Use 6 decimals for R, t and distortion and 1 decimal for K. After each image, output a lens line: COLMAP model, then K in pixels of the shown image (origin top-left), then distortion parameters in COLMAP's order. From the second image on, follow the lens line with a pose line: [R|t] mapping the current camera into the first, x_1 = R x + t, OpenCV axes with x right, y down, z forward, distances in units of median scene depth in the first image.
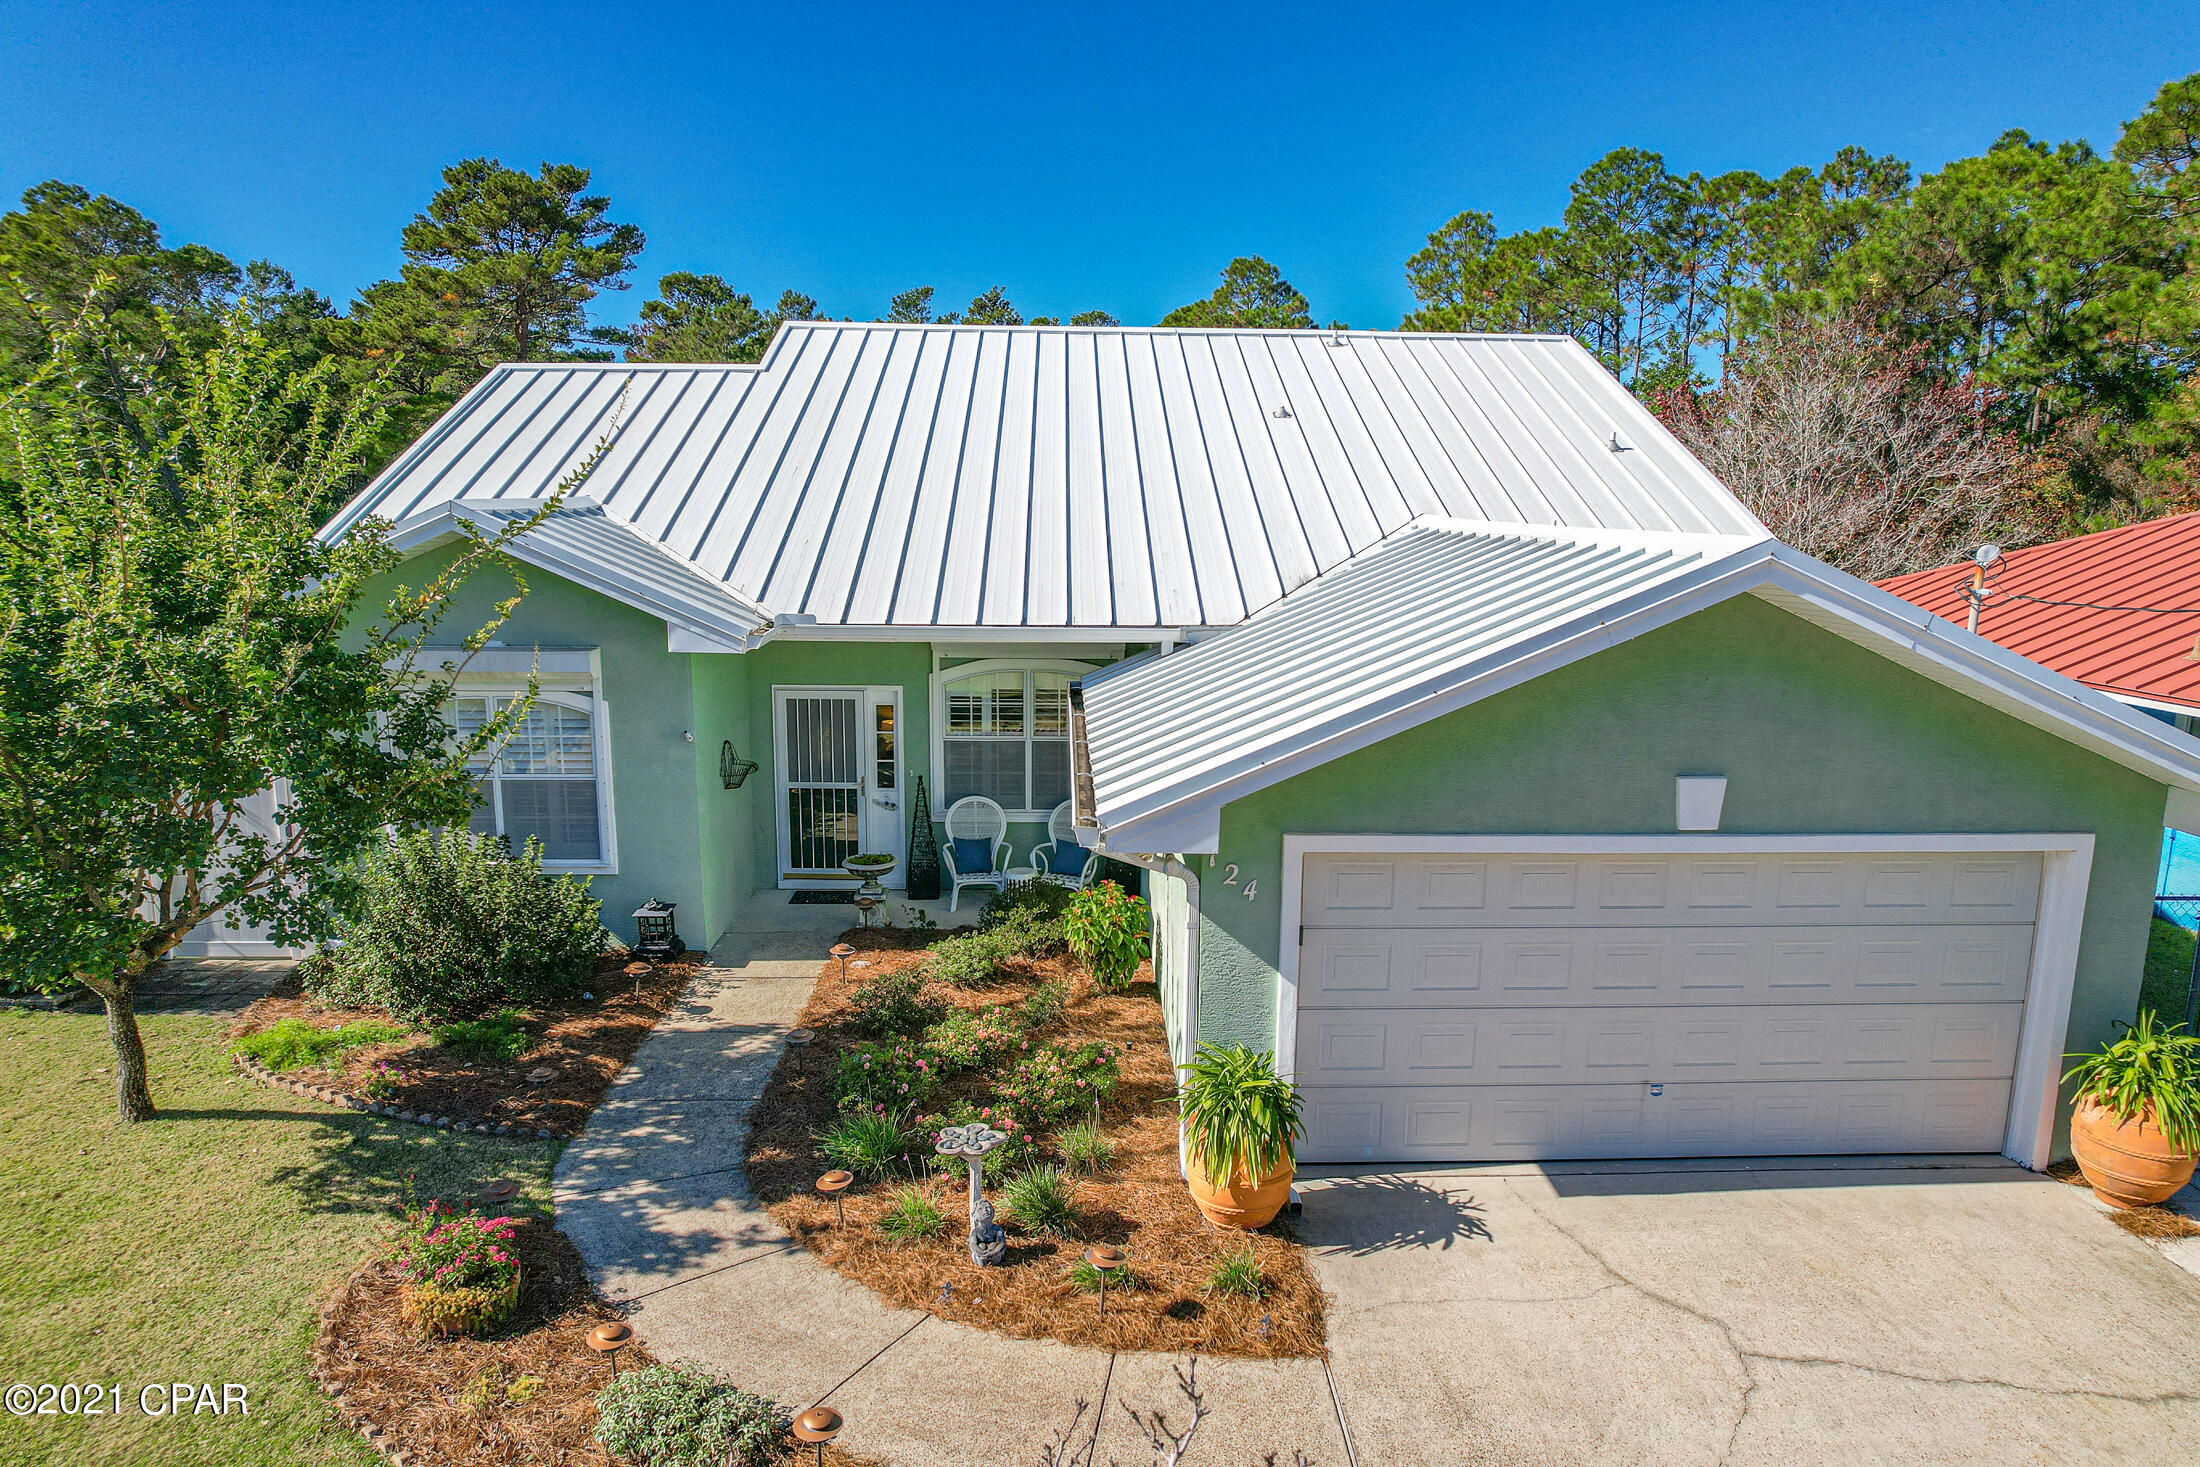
lens RADIAL K [[1404.8, 0, 1108.5], [0, 1404.8, 744.6], [0, 0, 1]] dist [-0.082509, 0.075960]
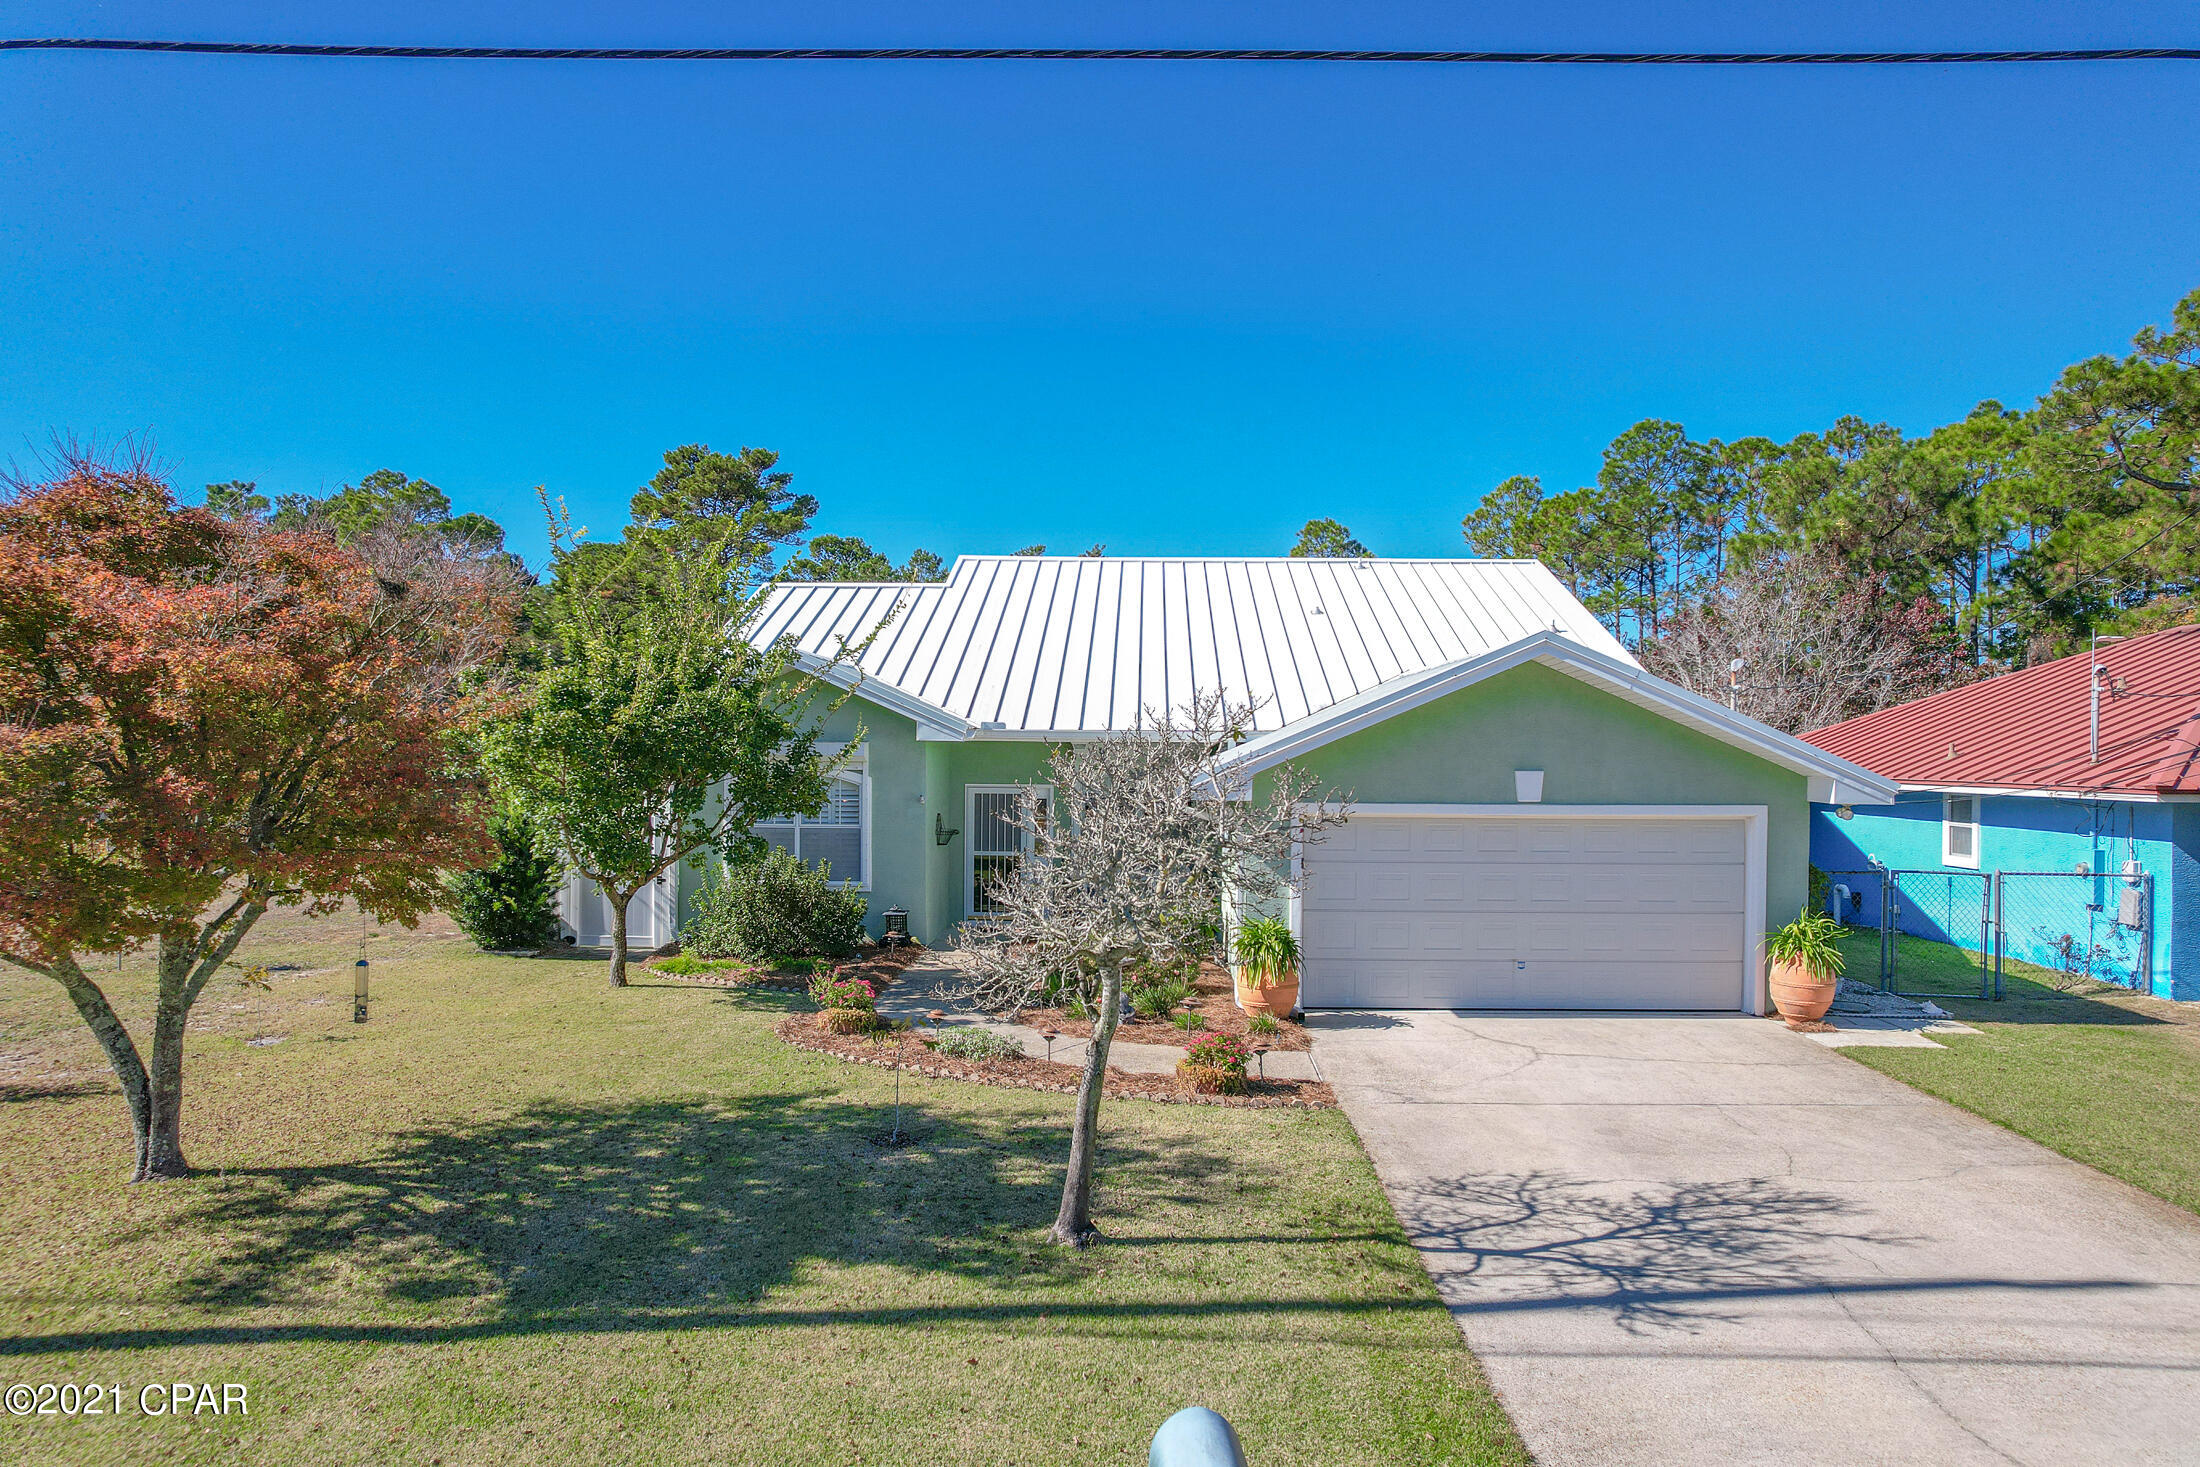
lens RADIAL K [[1404.8, 0, 1108.5], [0, 1404.8, 744.6], [0, 0, 1]] dist [-0.082509, 0.075960]
pose [[0.997999, -0.004028, -0.063094, 0.001501], [-0.007501, 0.983376, -0.181424, 0.069898], [0.062776, 0.181534, 0.981379, -0.171573]]
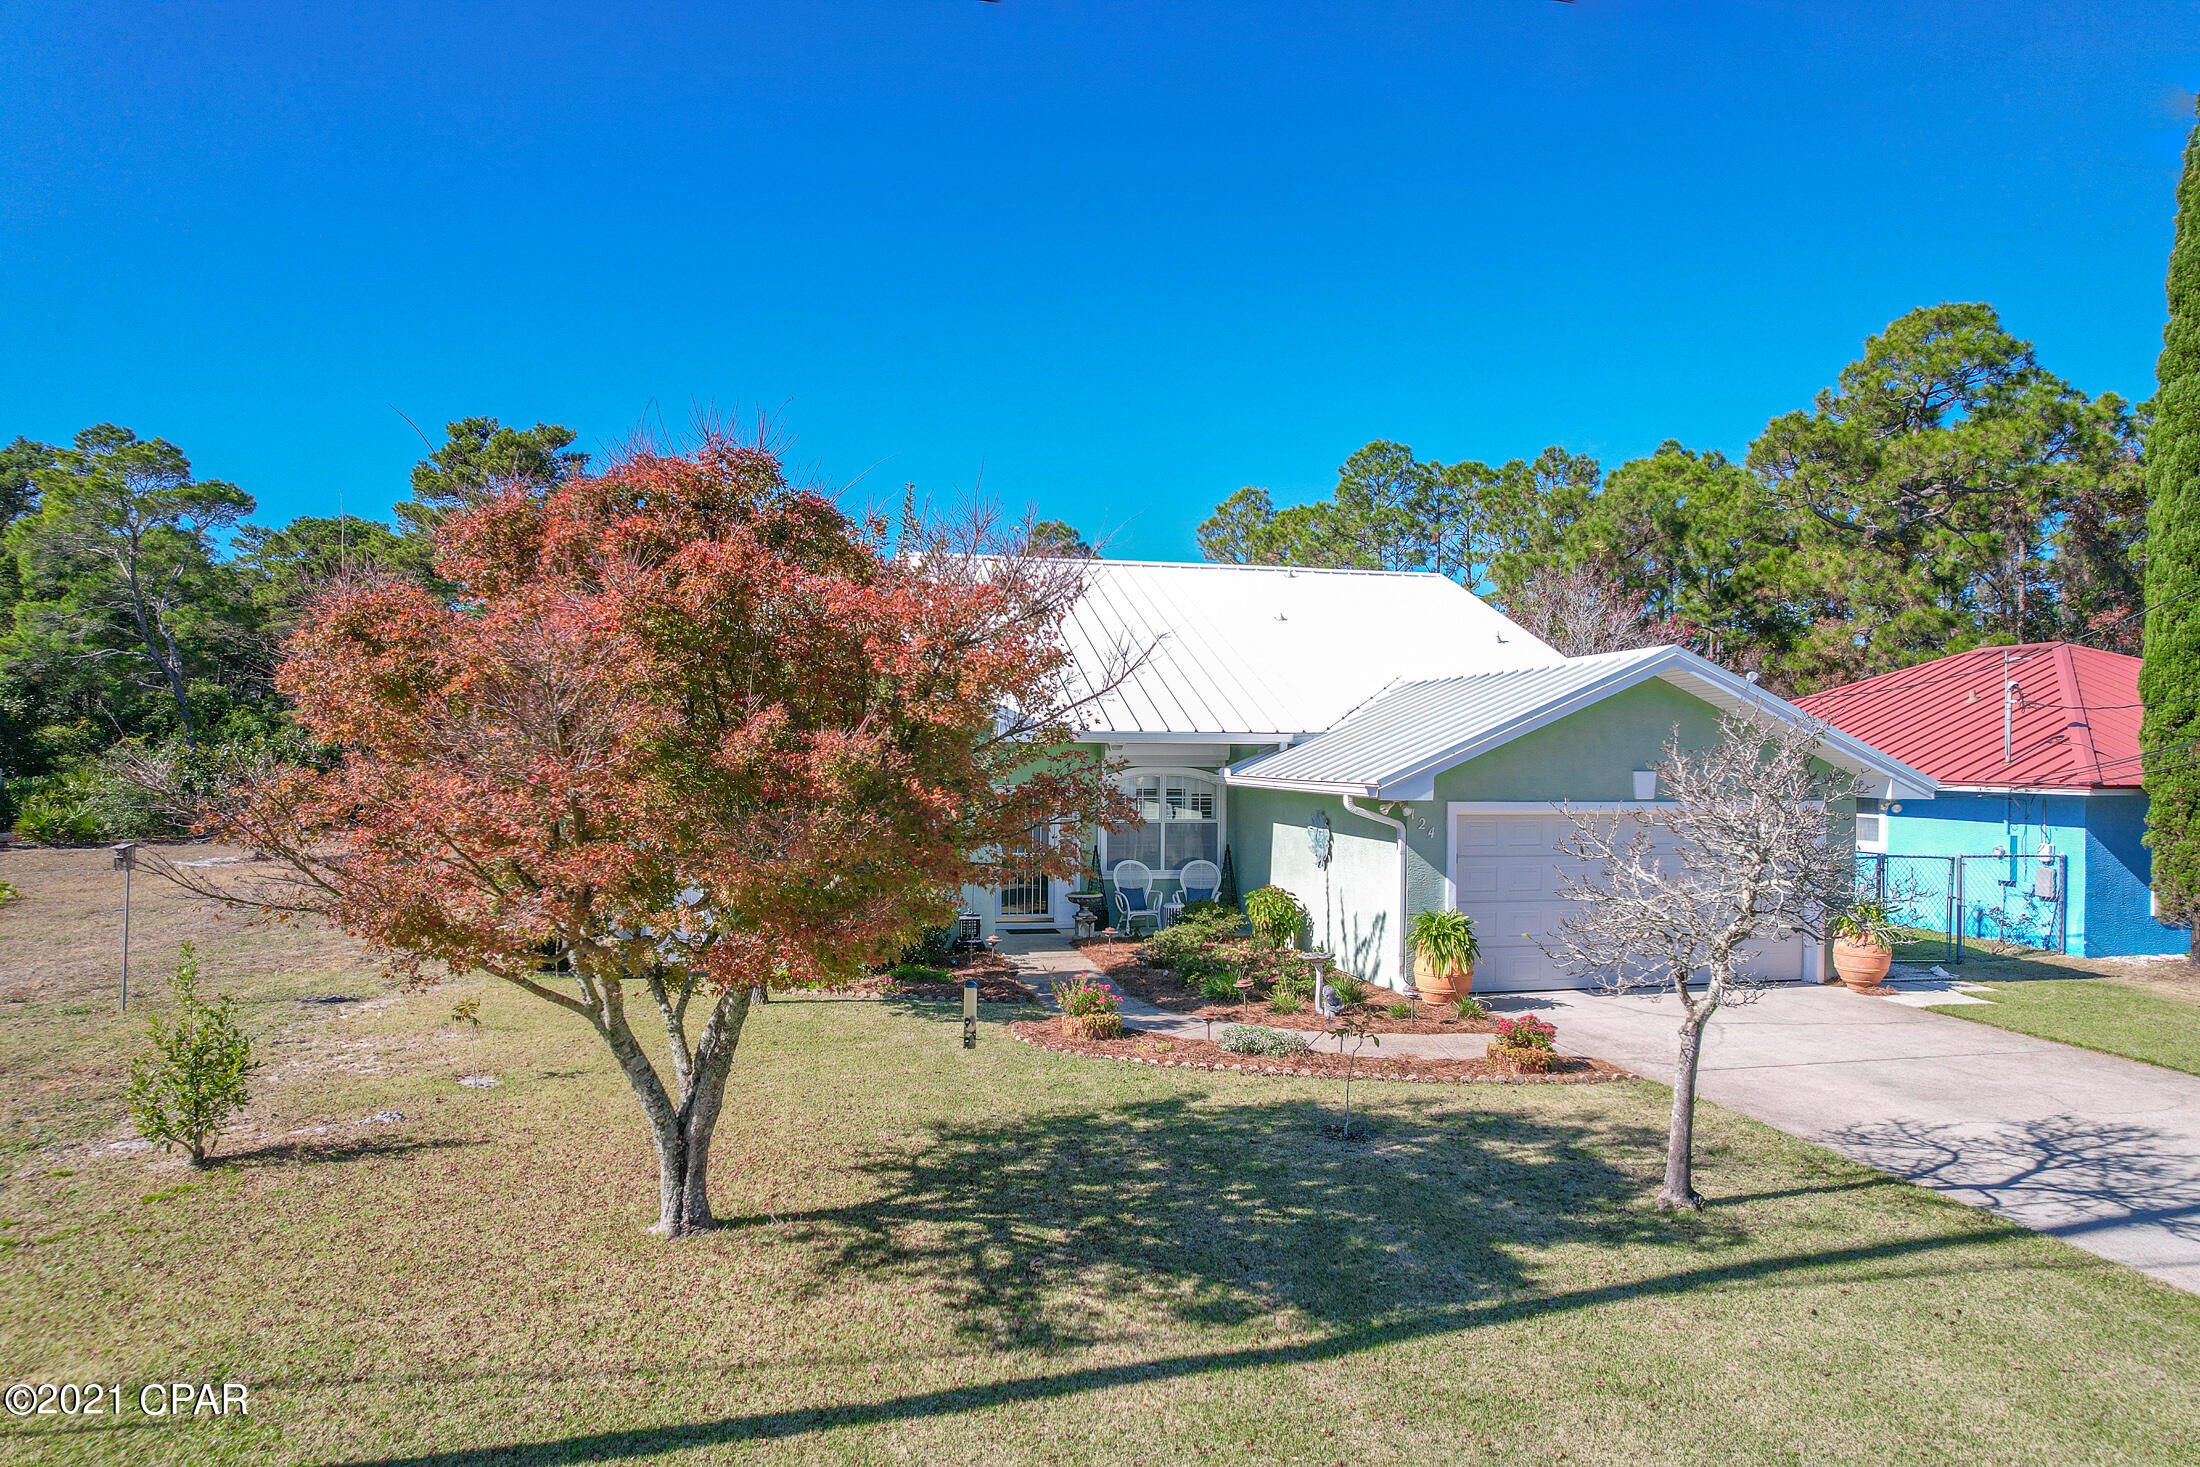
lens RADIAL K [[1404.8, 0, 1108.5], [0, 1404.8, 744.6], [0, 0, 1]] dist [-0.082509, 0.075960]
pose [[0.983007, -0.001964, 0.183559, -0.148862], [0.034898, 0.983706, -0.176364, 0.067605], [-0.180221, 0.179773, 0.967058, -0.168525]]
